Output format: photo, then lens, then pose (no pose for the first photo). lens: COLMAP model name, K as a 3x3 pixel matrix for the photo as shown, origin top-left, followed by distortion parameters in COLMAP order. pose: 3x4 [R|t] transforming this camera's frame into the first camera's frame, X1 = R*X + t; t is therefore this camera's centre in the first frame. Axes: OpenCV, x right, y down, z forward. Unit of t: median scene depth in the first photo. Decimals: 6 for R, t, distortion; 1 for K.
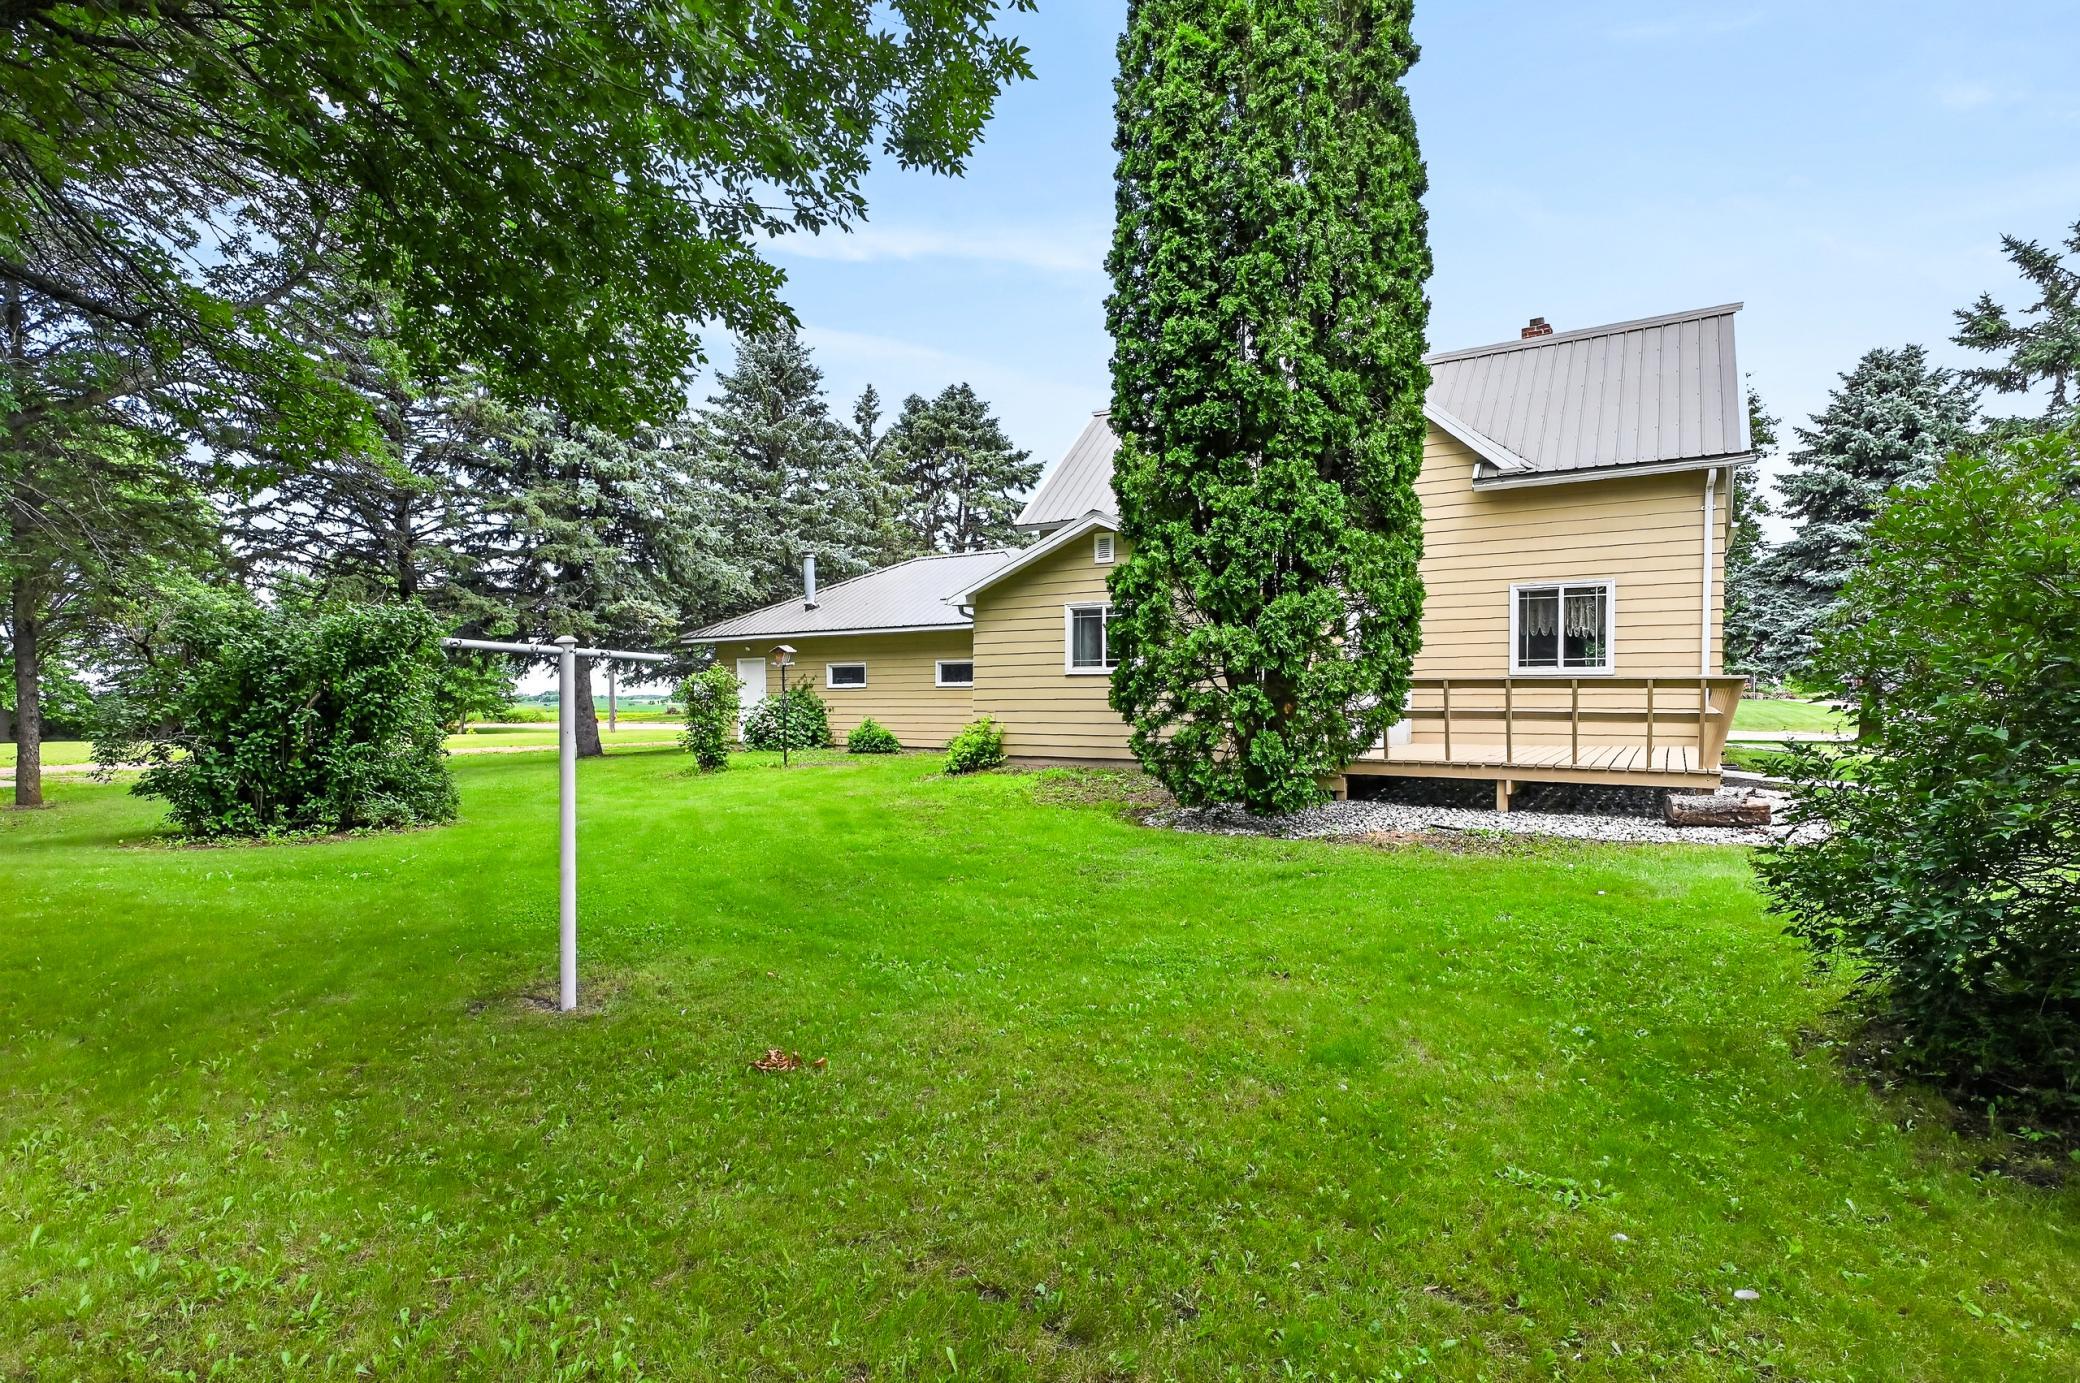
lens RADIAL K [[1015.5, 0, 1043.3], [0, 1015.5, 701.2], [0, 0, 1]] dist [-0.004301, -0.000653]
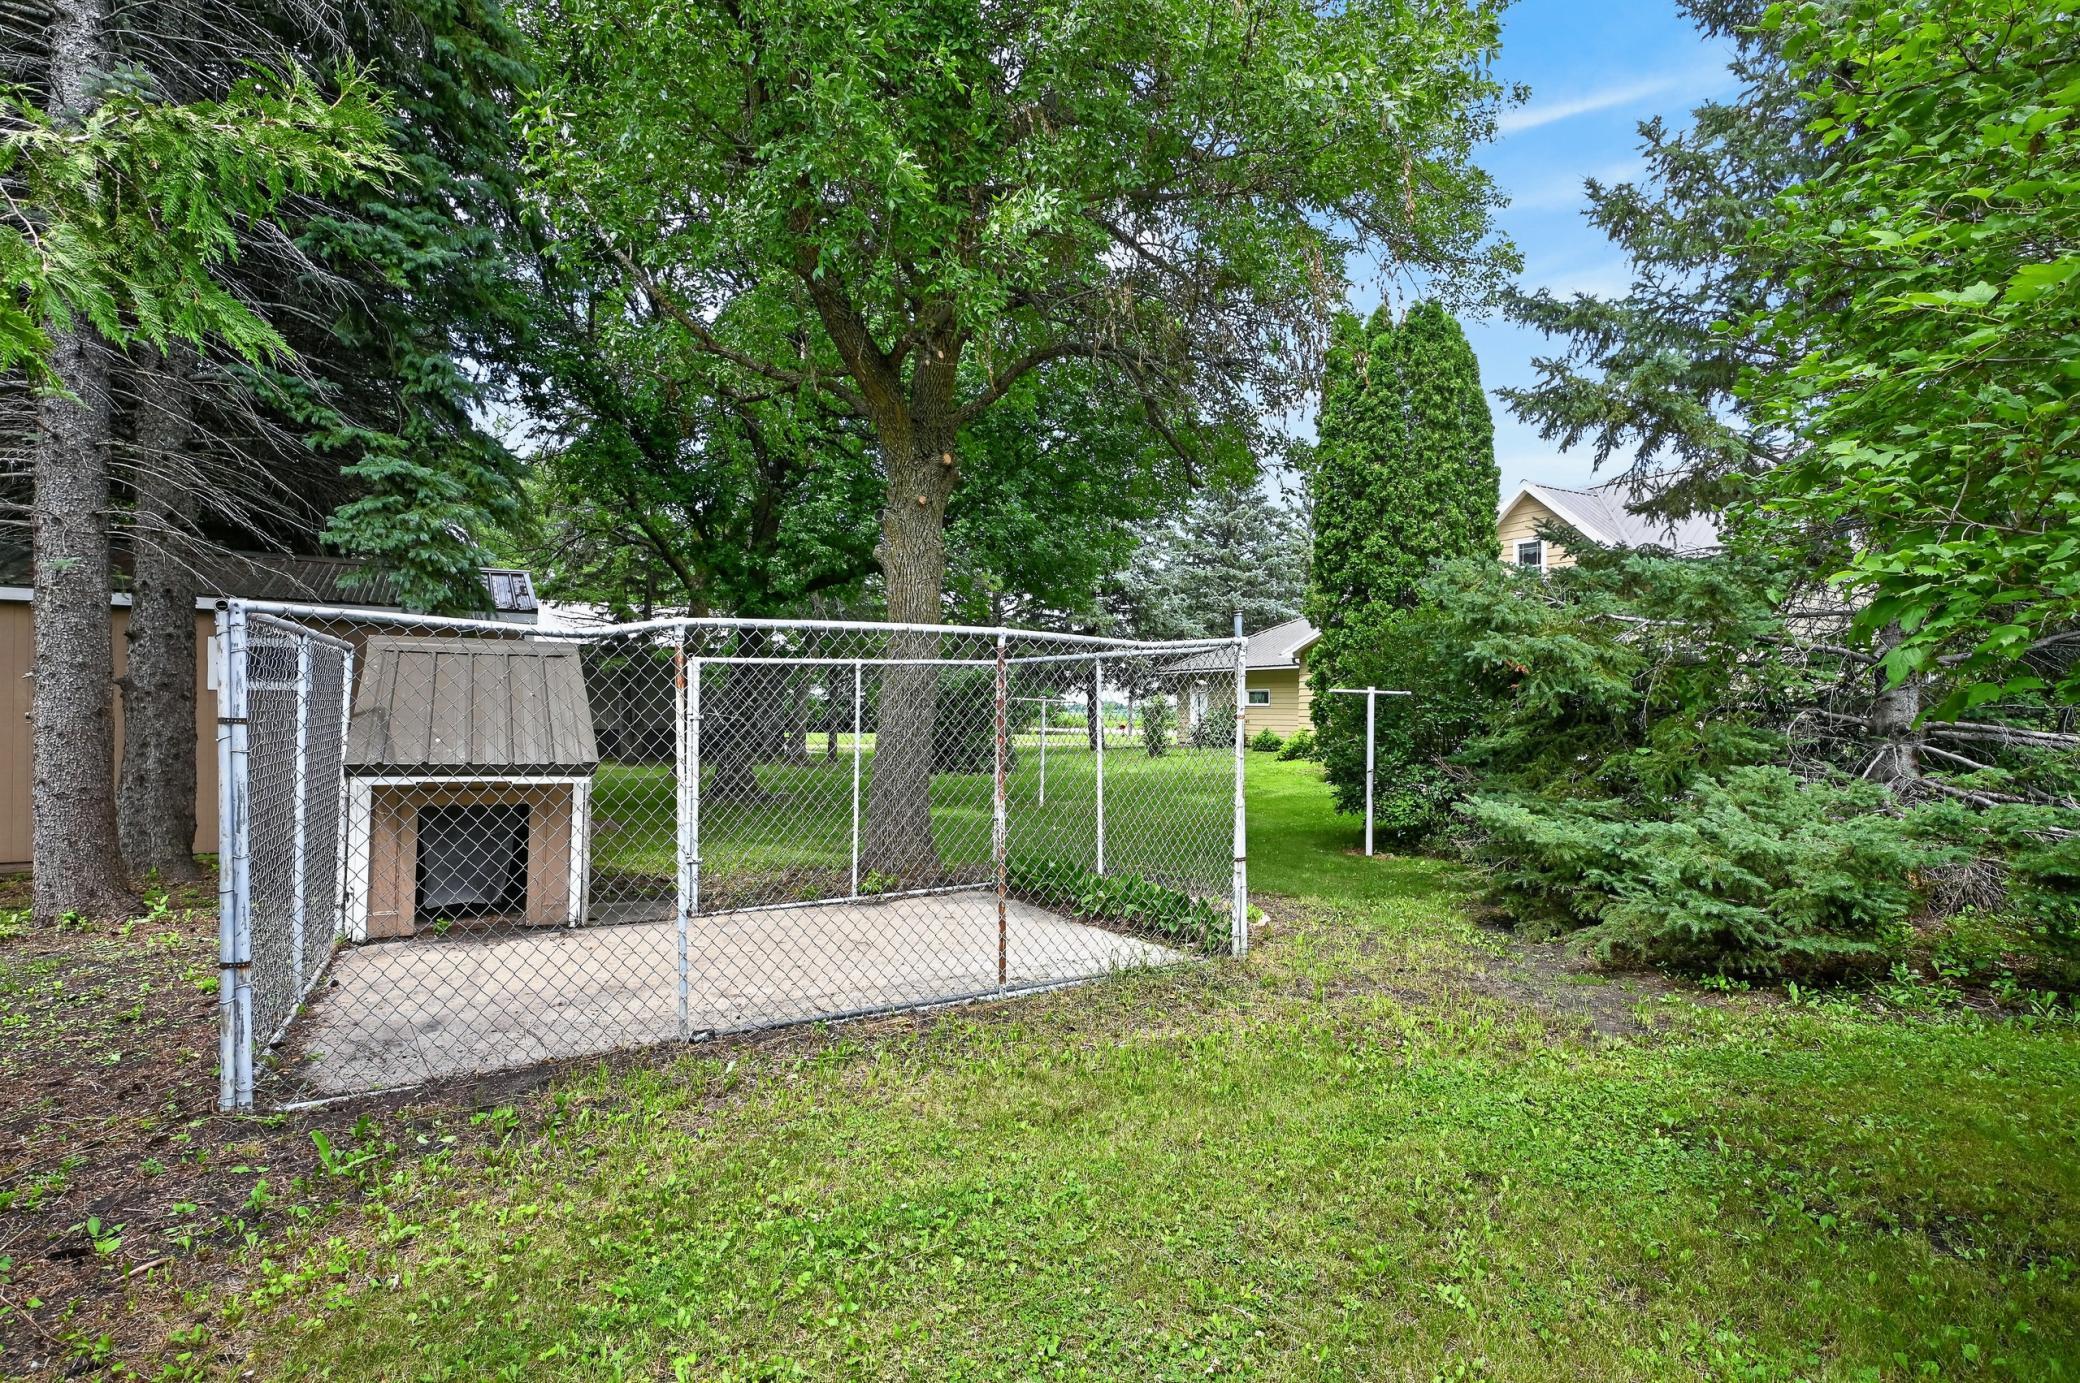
lens RADIAL K [[1015.5, 0, 1043.3], [0, 1015.5, 701.2], [0, 0, 1]] dist [-0.004301, -0.000653]
pose [[0.872453, 0.013046, -0.488524, 0.215968], [-0.019229, 0.999786, -0.007641, -0.003159], [0.488320, 0.016060, 0.872517, -0.361108]]
